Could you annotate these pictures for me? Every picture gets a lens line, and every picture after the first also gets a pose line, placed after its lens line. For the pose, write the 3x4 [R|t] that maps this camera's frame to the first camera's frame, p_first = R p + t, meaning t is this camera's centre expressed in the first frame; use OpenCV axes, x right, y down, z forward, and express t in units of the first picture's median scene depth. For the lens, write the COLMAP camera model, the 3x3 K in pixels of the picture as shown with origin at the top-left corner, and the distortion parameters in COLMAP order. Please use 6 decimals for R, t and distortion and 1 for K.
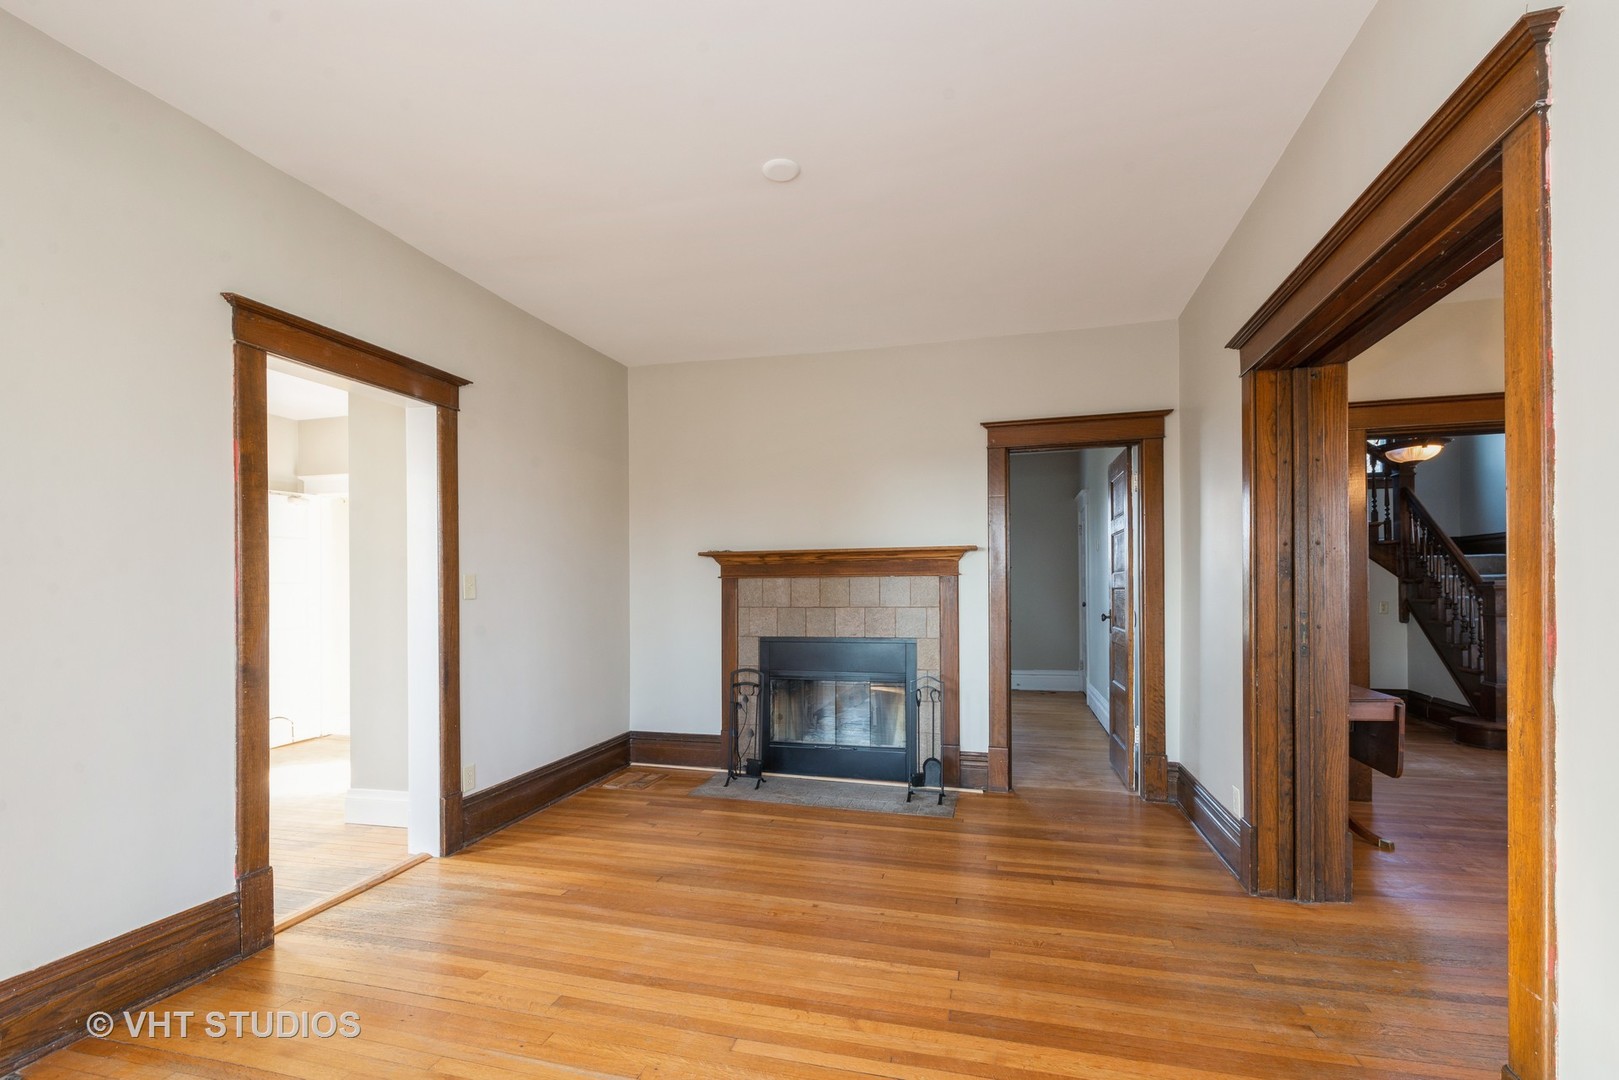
lens RADIAL K [[721.7, 0, 799.9], [0, 721.7, 577.9], [0, 0, 1]] dist [0.000690, -0.000460]
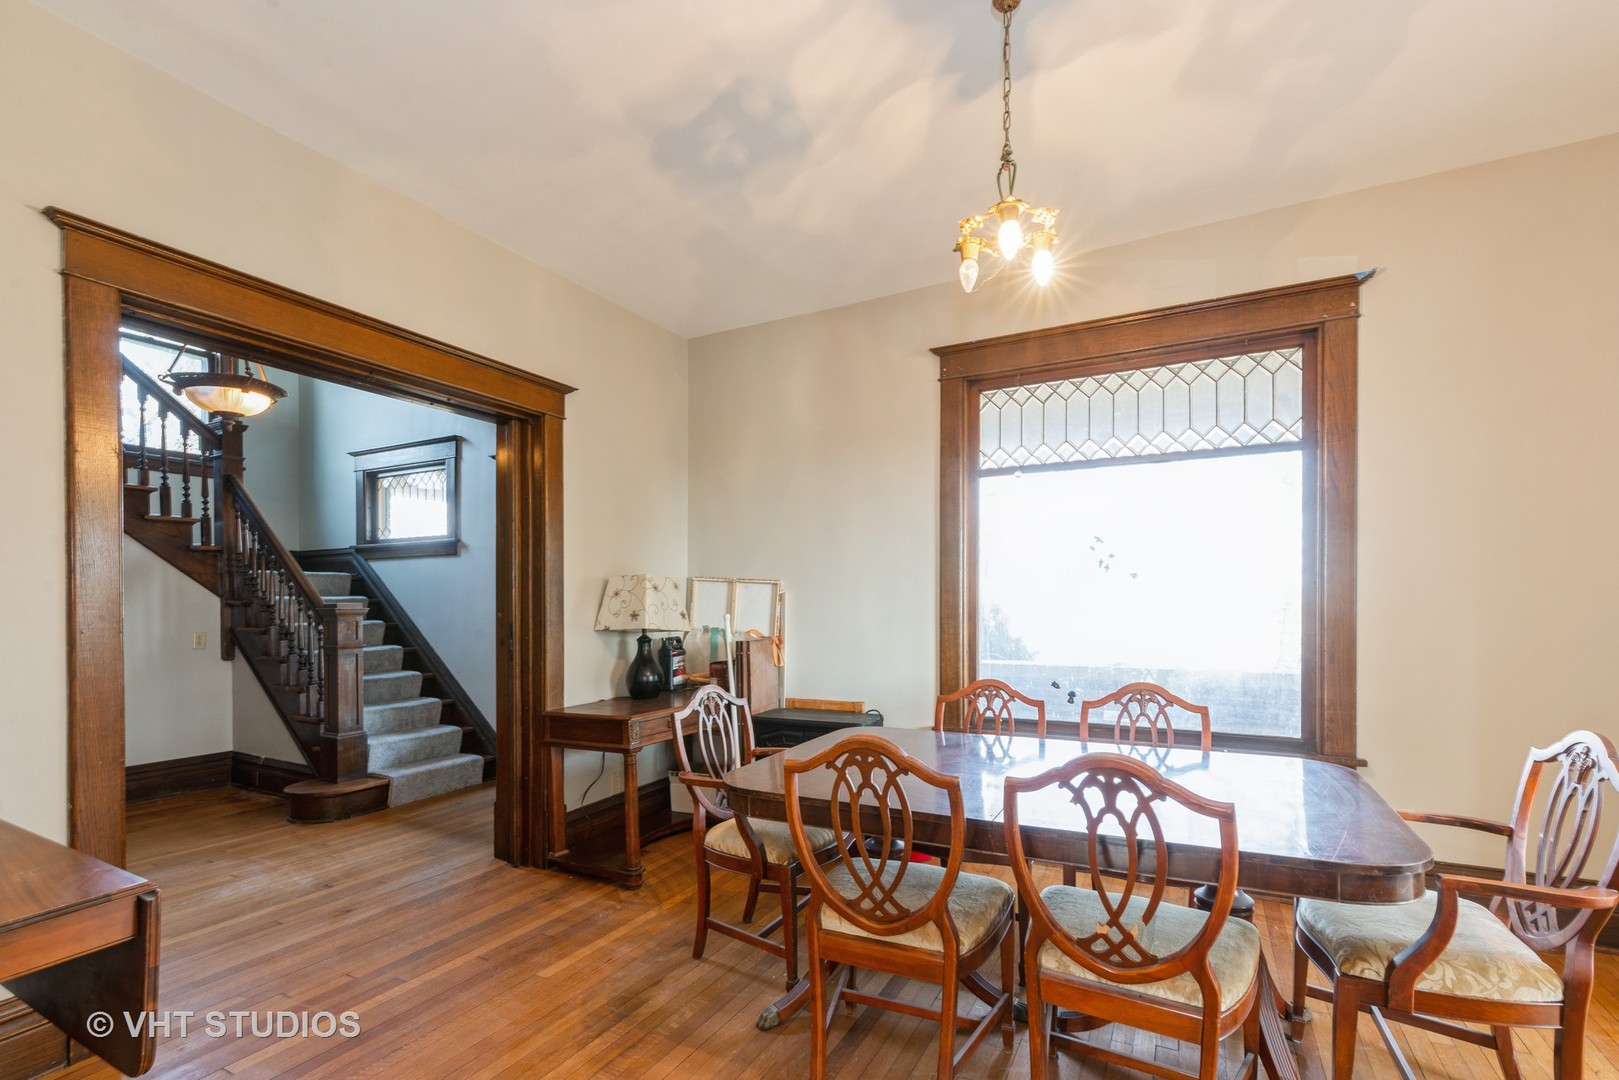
lens RADIAL K [[721.7, 0, 816.9], [0, 721.7, 617.6], [0, 0, 1]] dist [0.000690, -0.000460]
pose [[0.208580, -0.004474, 0.977995, 0.265107], [-0.010544, 0.999921, 0.006823, 0.007934], [-0.977949, -0.011735, 0.208516, 0.284389]]
